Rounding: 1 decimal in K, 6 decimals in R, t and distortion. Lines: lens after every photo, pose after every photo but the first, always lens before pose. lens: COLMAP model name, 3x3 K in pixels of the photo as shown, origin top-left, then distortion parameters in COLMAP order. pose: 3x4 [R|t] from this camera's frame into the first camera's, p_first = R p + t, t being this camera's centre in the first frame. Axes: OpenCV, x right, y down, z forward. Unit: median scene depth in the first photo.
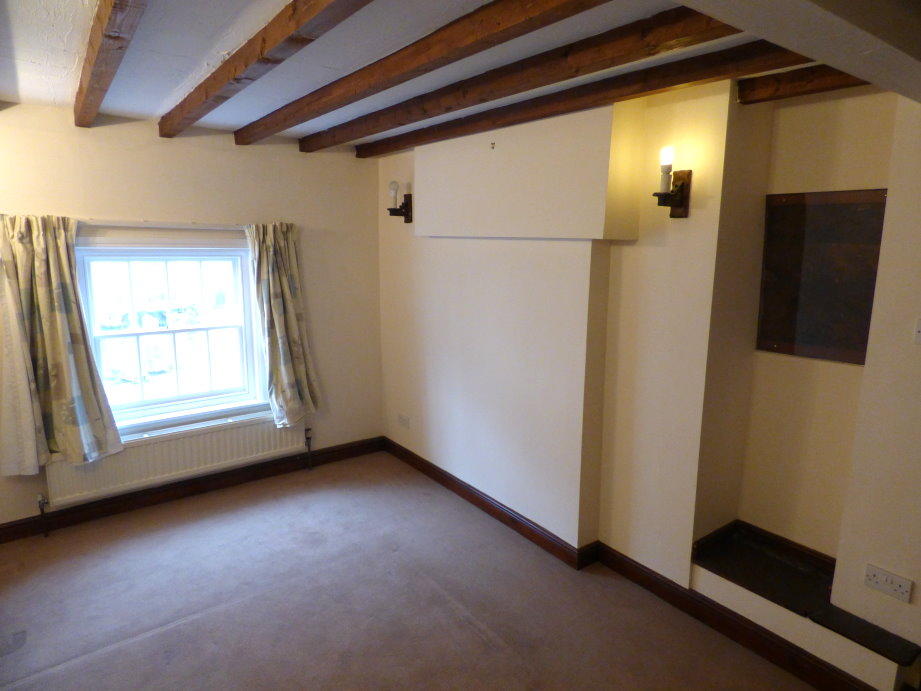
lens RADIAL K [[567.8, 0, 460.5], [0, 567.8, 345.5], [0, 0, 1]] dist [-0.000571, 0.001896]
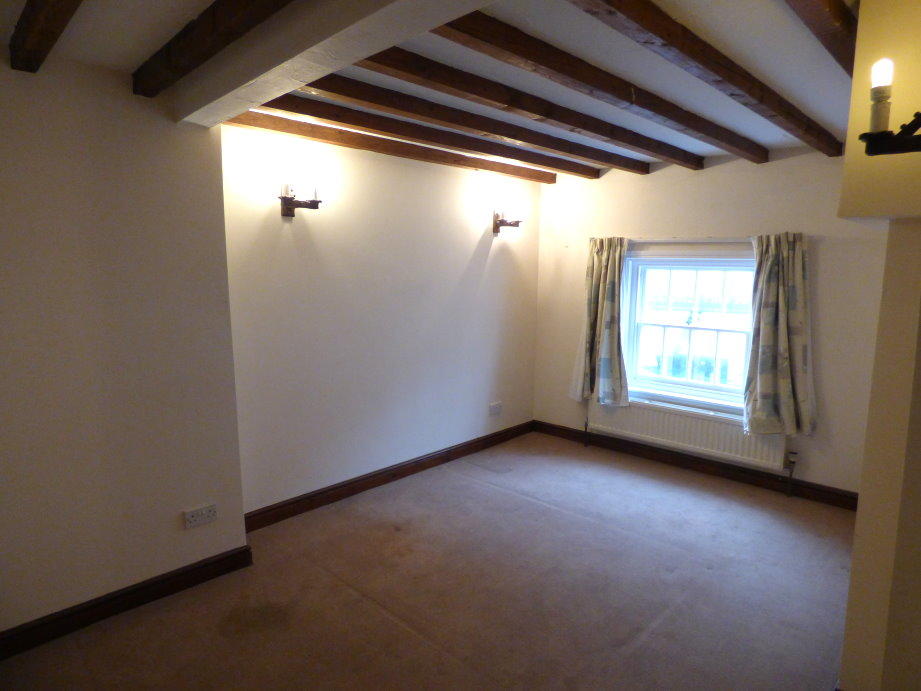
lens RADIAL K [[567.8, 0, 460.5], [0, 567.8, 345.5], [0, 0, 1]] dist [-0.000571, 0.001896]
pose [[0.167373, 0.133253, -0.976847, 0.640175], [-0.185140, 0.977445, 0.101612, -0.021802], [0.968354, 0.163847, 0.188268, 0.325806]]
